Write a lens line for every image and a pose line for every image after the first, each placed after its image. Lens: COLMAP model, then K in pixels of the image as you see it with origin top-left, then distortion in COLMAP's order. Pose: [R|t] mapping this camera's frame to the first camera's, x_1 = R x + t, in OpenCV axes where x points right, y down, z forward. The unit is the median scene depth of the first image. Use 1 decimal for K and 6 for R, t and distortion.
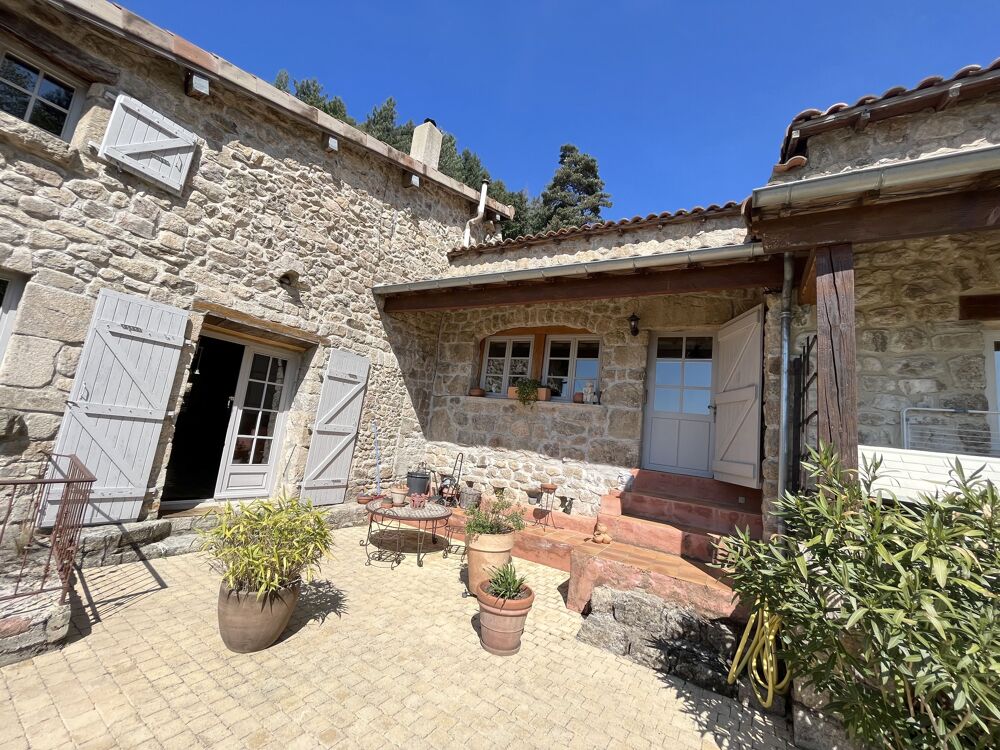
lens RADIAL K [[403.1, 0, 497.8], [0, 403.1, 371.9], [0, 0, 1]] dist [-0.002854, -0.000012]
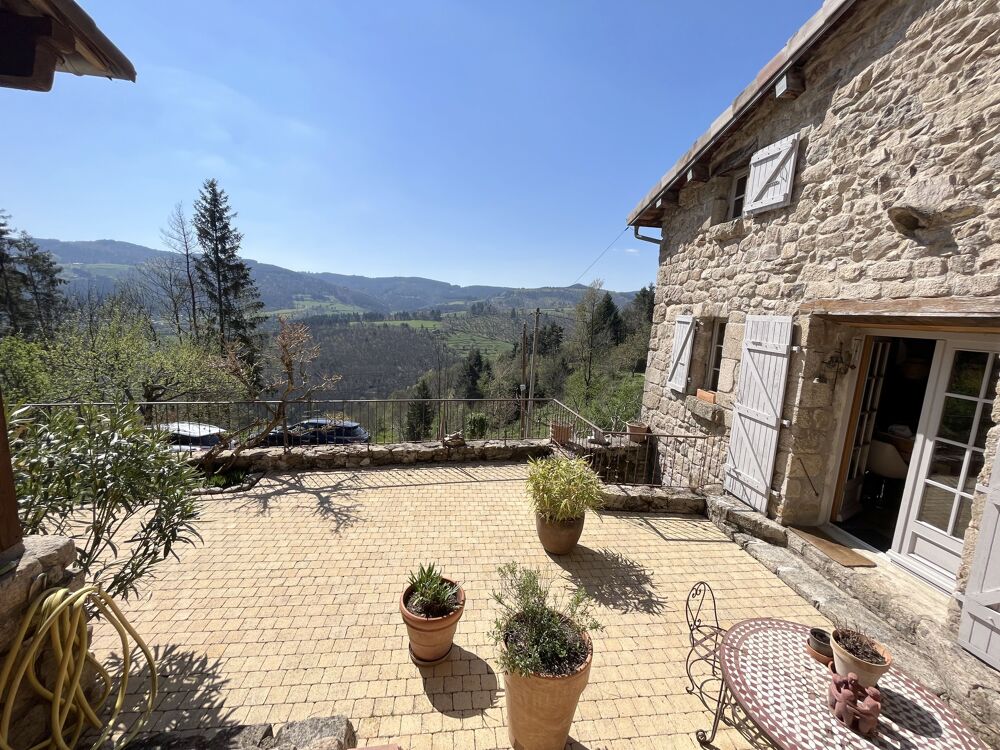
lens RADIAL K [[403.1, 0, 499.3], [0, 403.1, 372.5], [0, 0, 1]] dist [-0.002854, -0.000012]
pose [[-0.755114, -0.061420, -0.652710, 0.370735], [-0.044133, 0.998106, -0.042865, 0.053129], [0.654106, -0.003562, -0.756394, 1.261794]]
